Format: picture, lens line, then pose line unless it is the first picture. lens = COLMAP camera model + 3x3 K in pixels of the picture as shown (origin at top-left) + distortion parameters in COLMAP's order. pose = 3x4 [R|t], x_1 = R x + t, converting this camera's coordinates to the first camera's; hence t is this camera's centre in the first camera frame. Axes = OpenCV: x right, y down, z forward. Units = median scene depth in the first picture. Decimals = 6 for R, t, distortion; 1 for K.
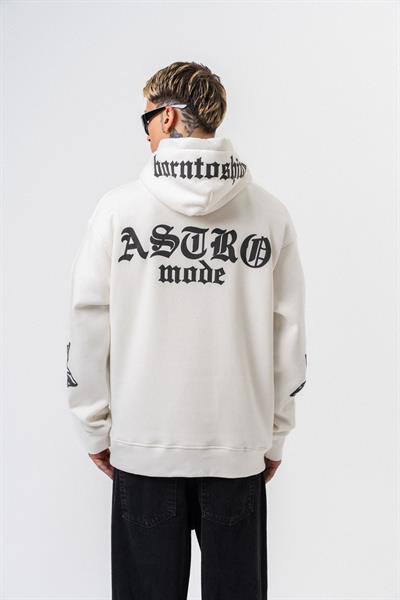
lens RADIAL K [[875.7, 0, 200.0], [0, 875.7, 300.1], [0, 0, 1]] dist [0.032895, 0.000000]
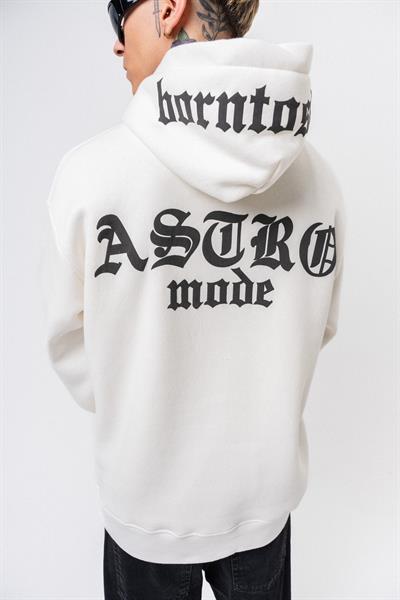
lens RADIAL K [[438.6, 0, 203.8], [0, 438.6, 271.7], [0, 0, 1]] dist [-0.007031, -0.002803]
pose [[0.987710, -0.029727, 0.153444, -0.066768], [-0.008234, 0.970486, 0.241015, -0.116077], [-0.156080, -0.239316, 0.958315, 0.714979]]
